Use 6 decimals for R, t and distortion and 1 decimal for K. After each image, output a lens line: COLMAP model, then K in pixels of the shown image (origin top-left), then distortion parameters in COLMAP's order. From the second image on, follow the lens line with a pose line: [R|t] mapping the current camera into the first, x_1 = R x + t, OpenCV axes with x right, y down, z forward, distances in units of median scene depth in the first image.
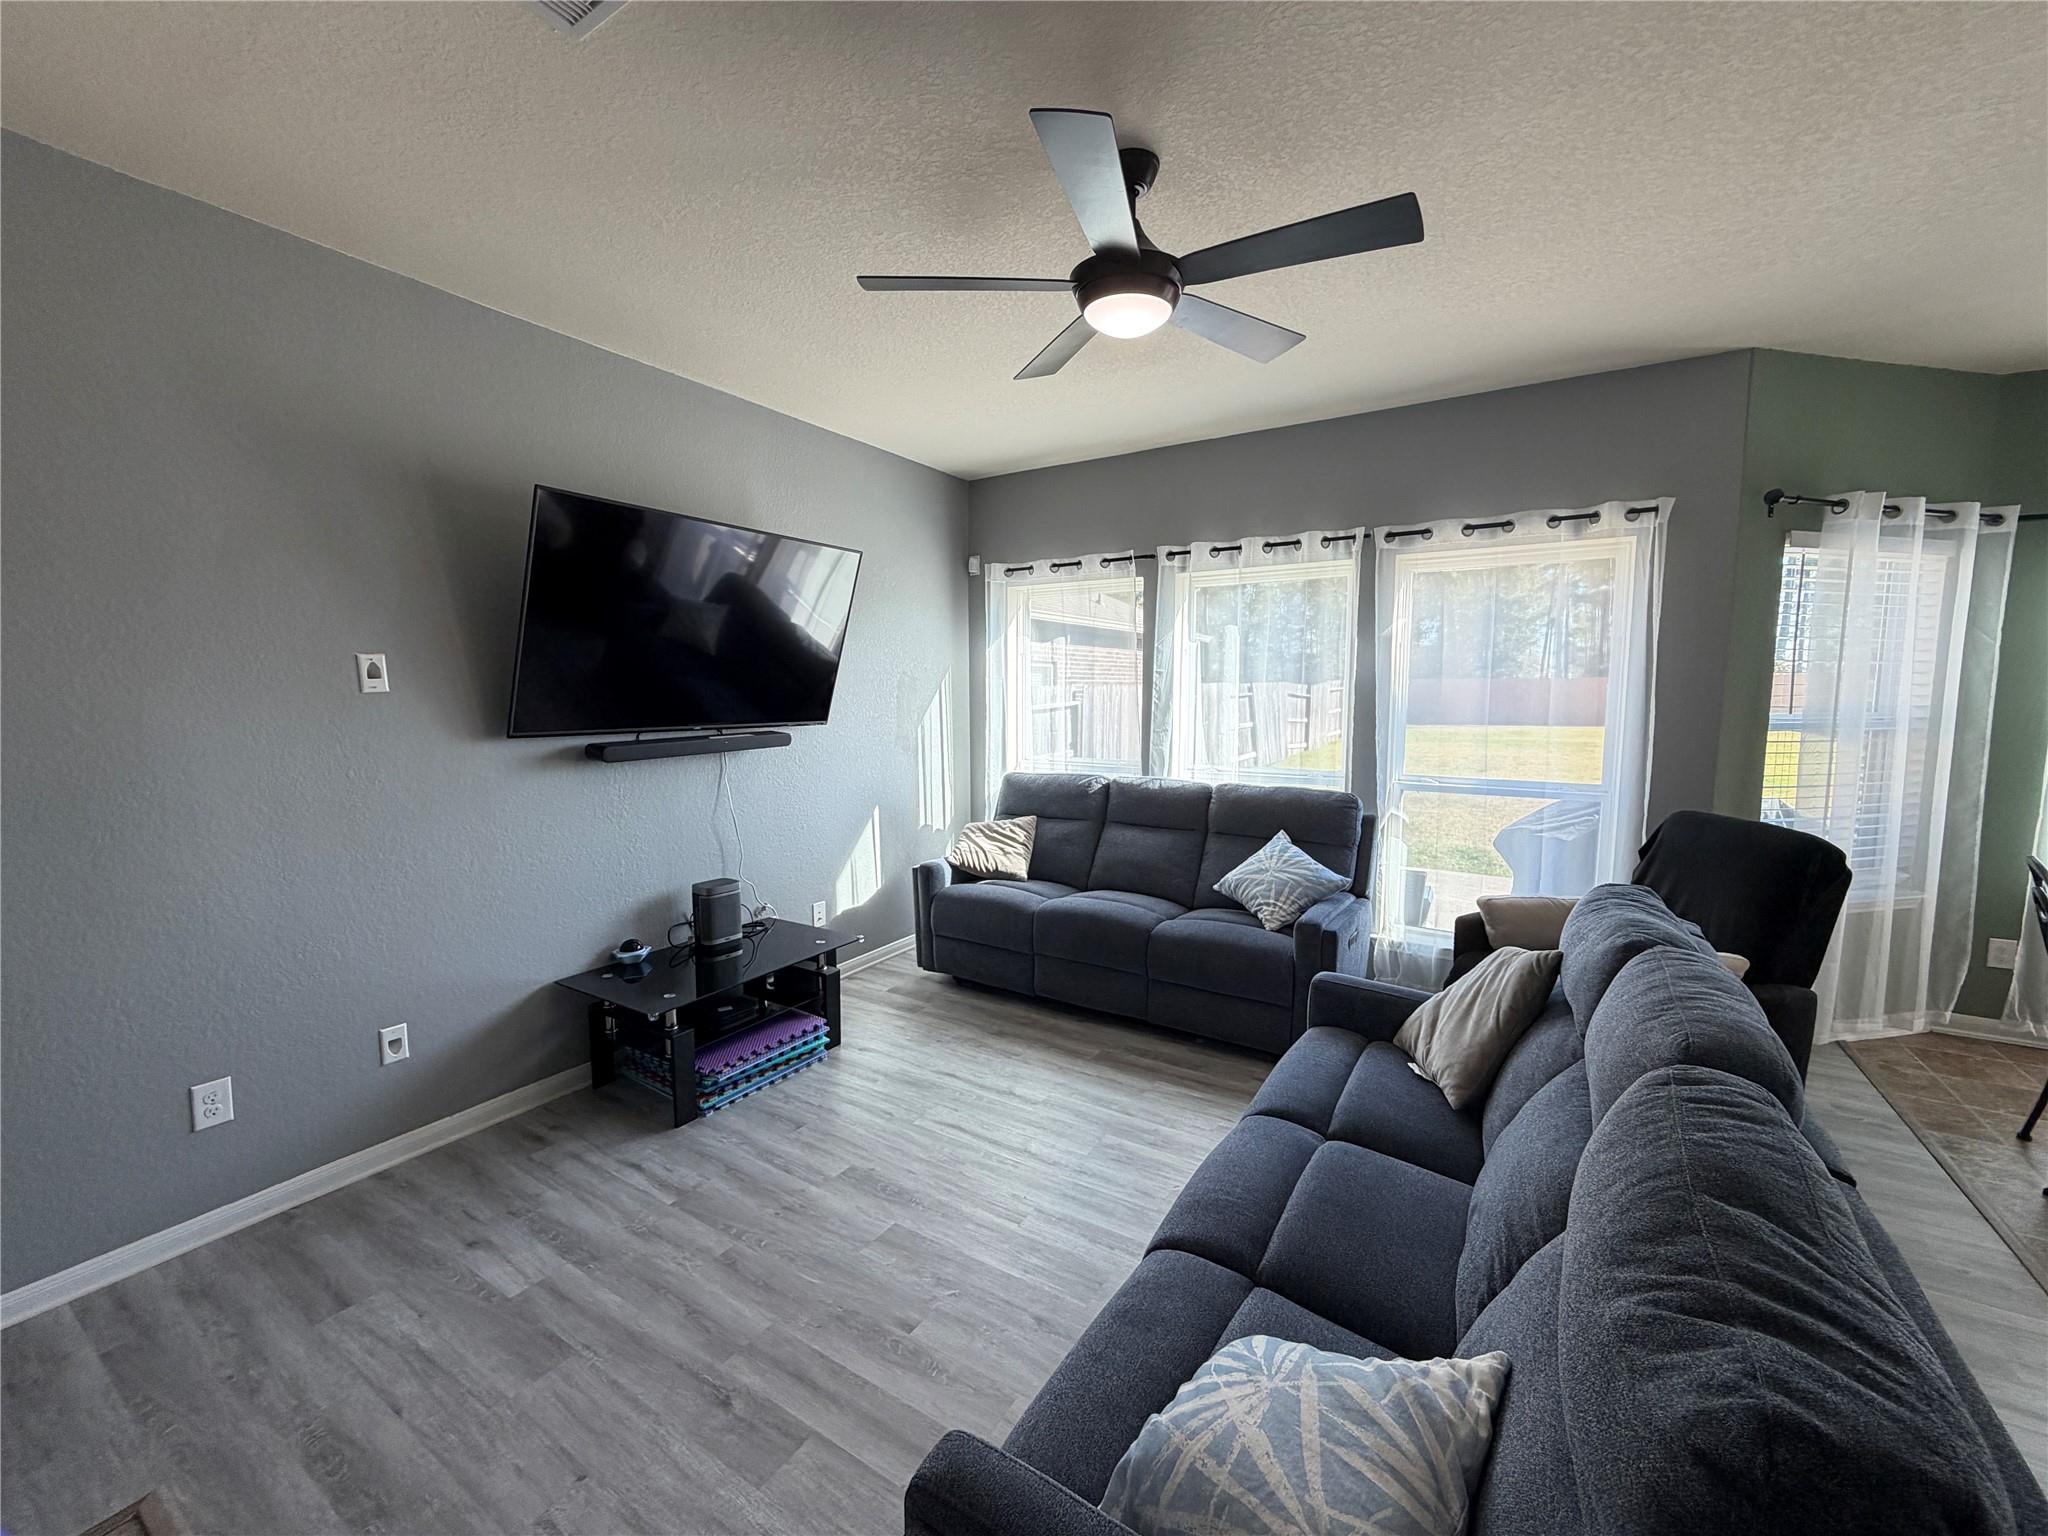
lens RADIAL K [[814.0, 0, 1024.0], [0, 814.0, 768.0], [0, 0, 1]] dist [-0.001726, 0.000147]
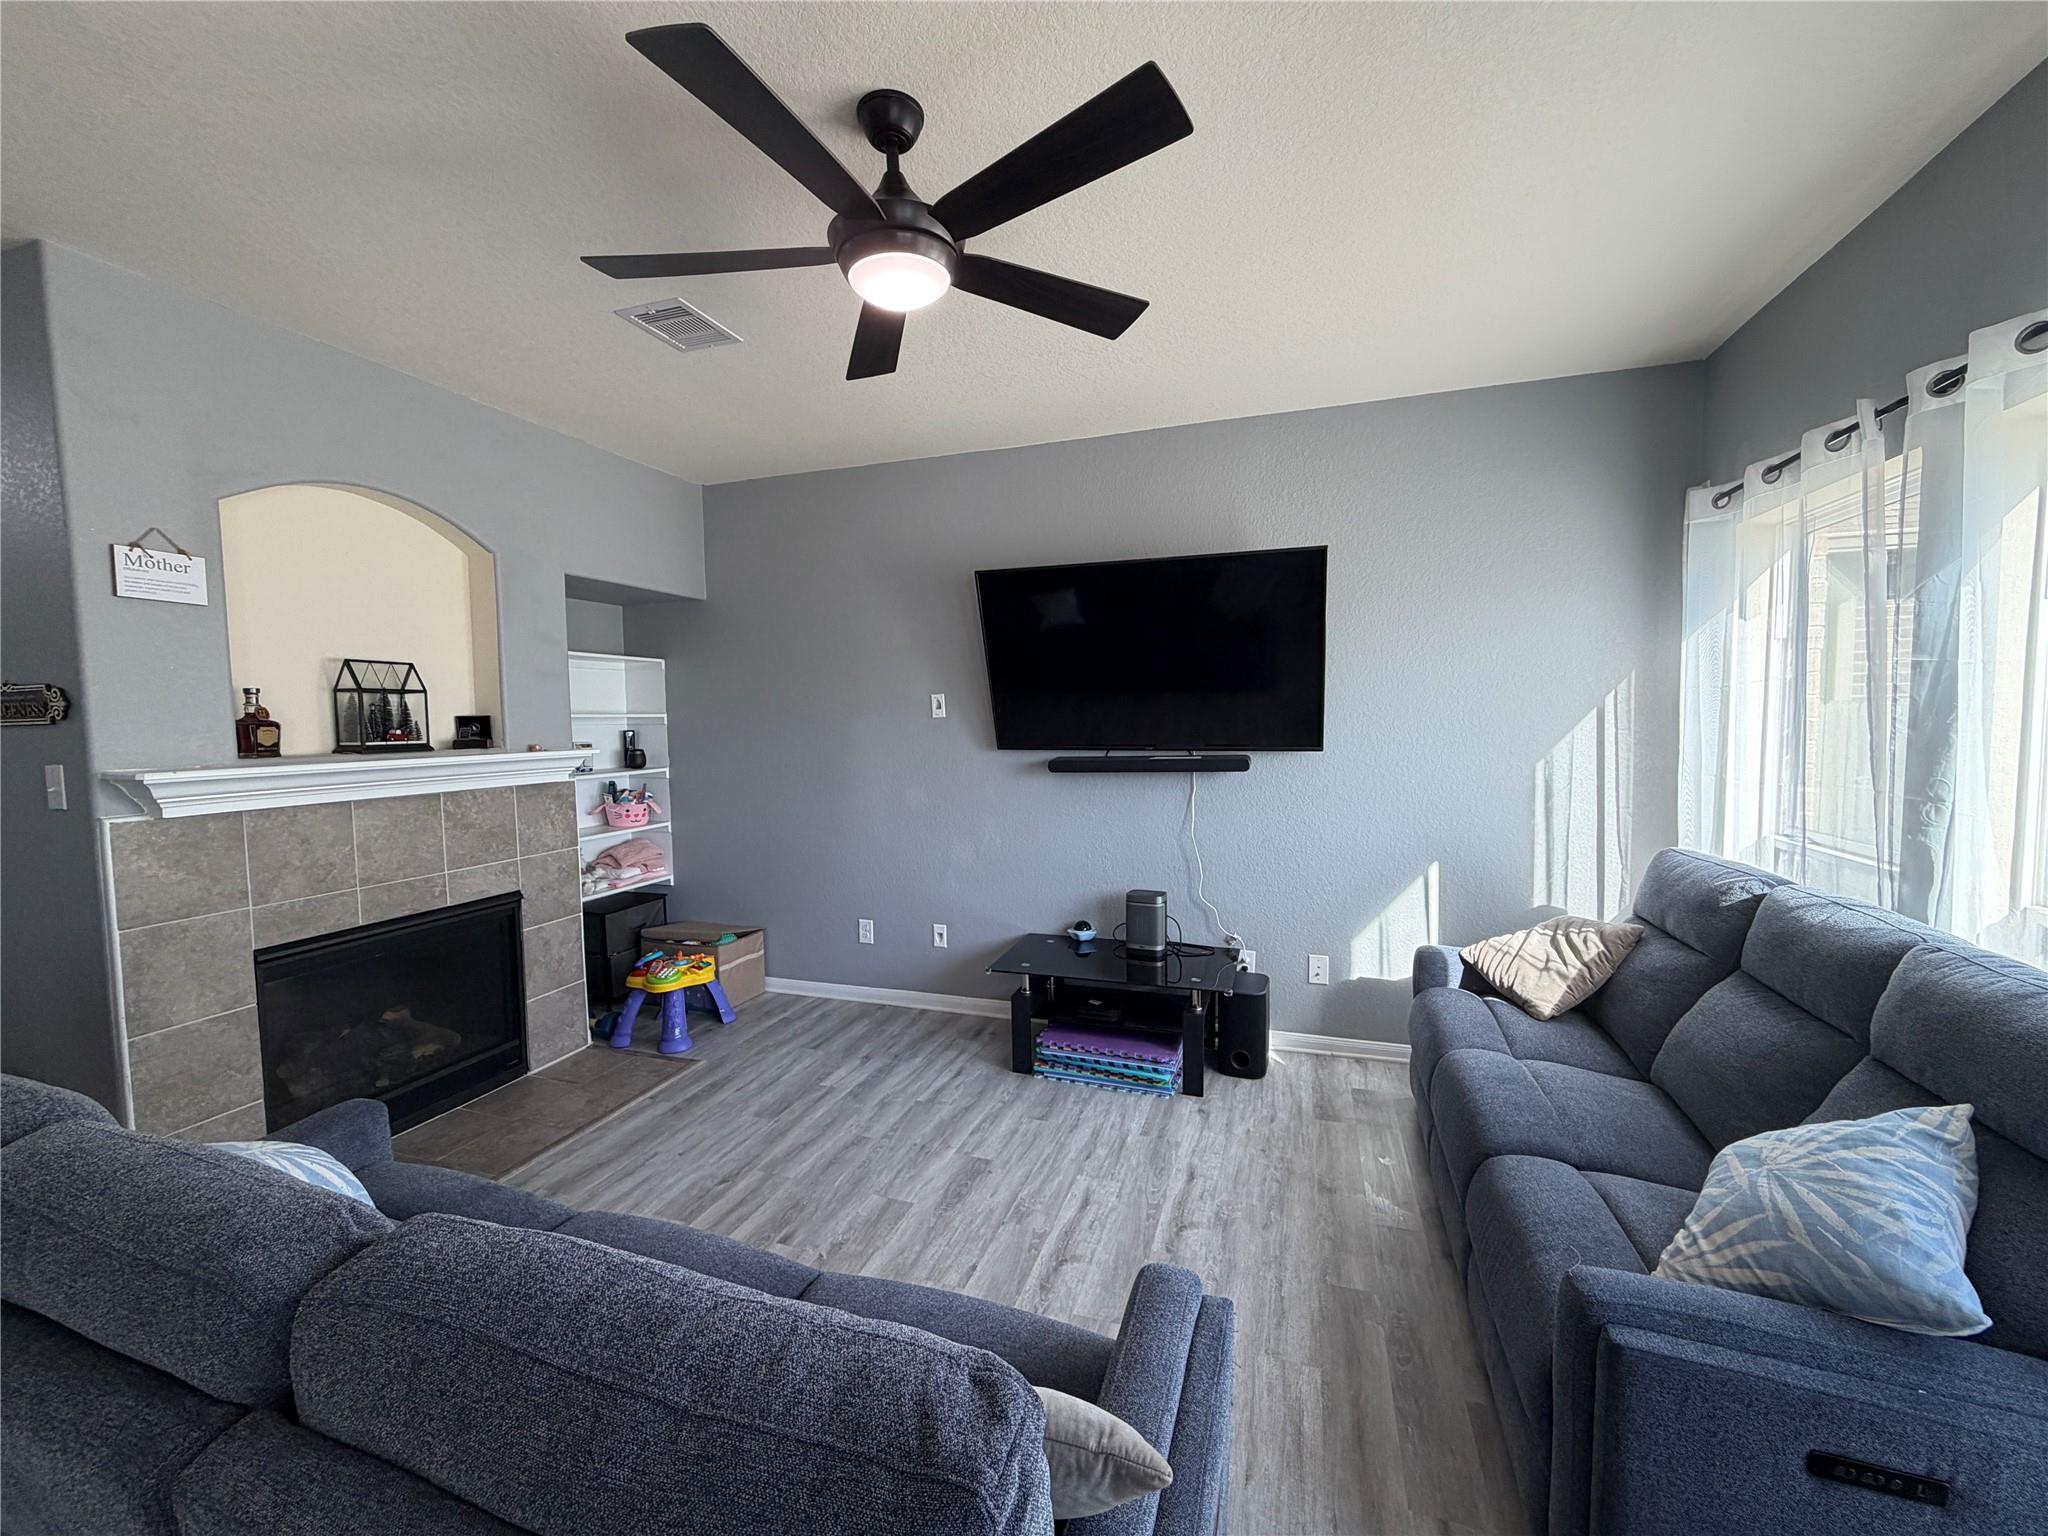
lens RADIAL K [[816.7, 0, 1024.0], [0, 816.7, 768.0], [0, 0, 1]] dist [-0.001426, -0.000094]
pose [[0.233396, 0.060503, -0.970498, 0.782905], [-0.080645, 0.995828, 0.042688, -0.070720], [0.969032, 0.068303, 0.237302, 0.729484]]
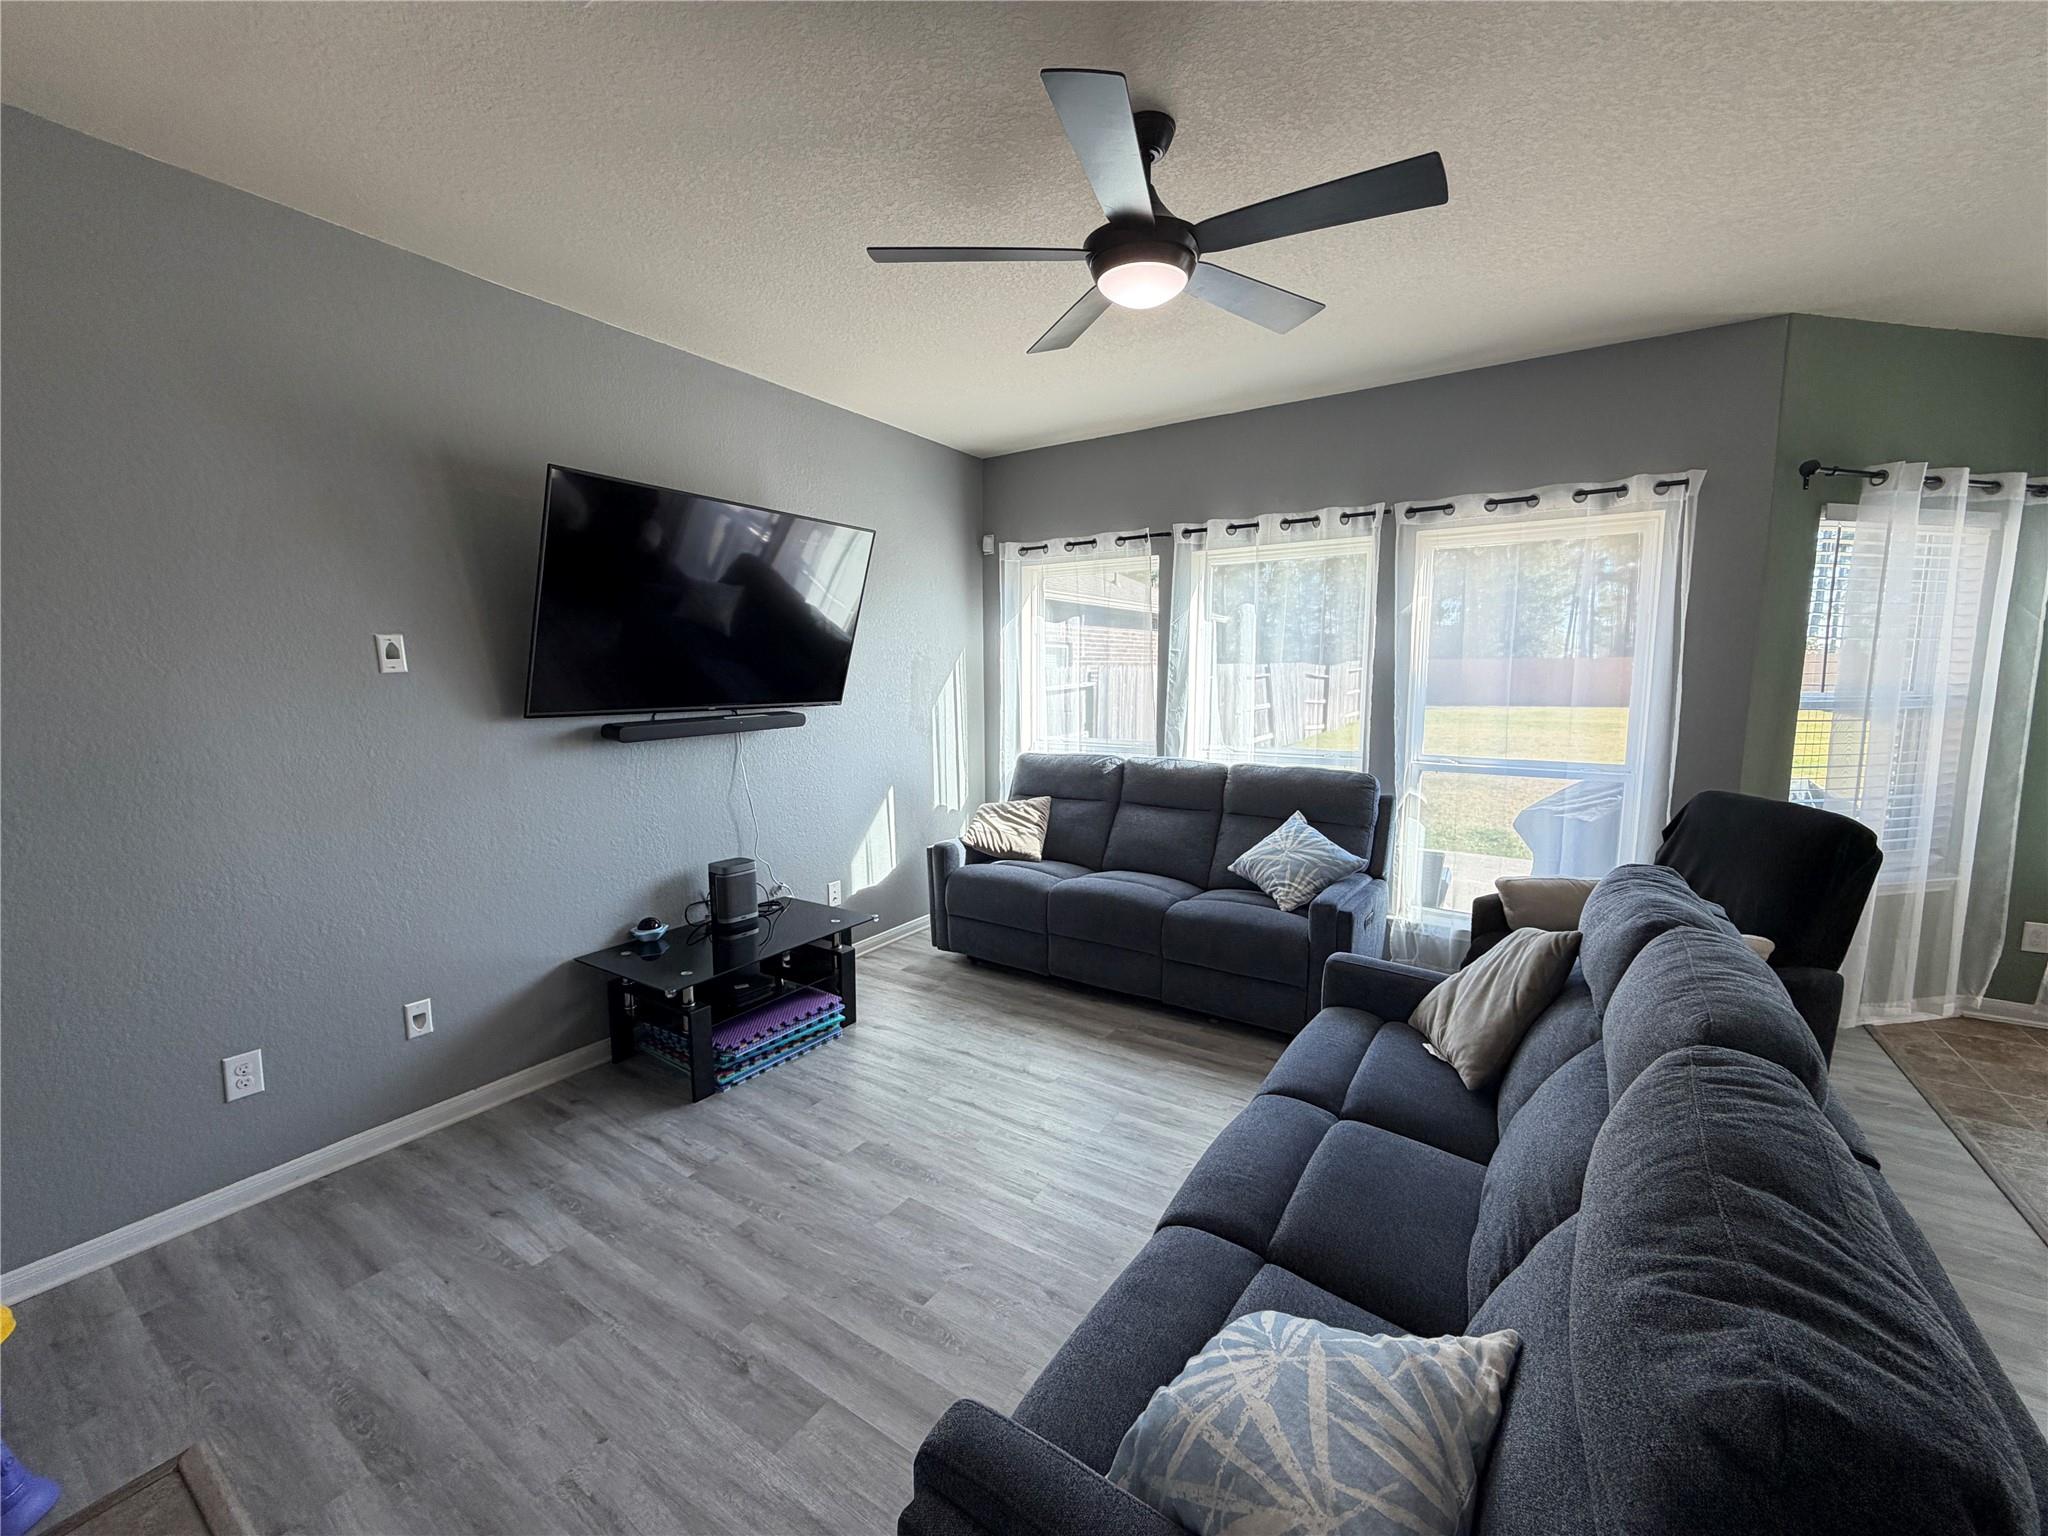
lens RADIAL K [[814.0, 0, 1024.0], [0, 814.0, 768.0], [0, 0, 1]] dist [-0.001726, 0.000147]
pose [[0.999808, 0.000118, -0.019611, 0.003441], [0.000315, 0.999756, 0.022074, 0.003108], [0.019608, -0.022075, 0.999564, 0.003467]]
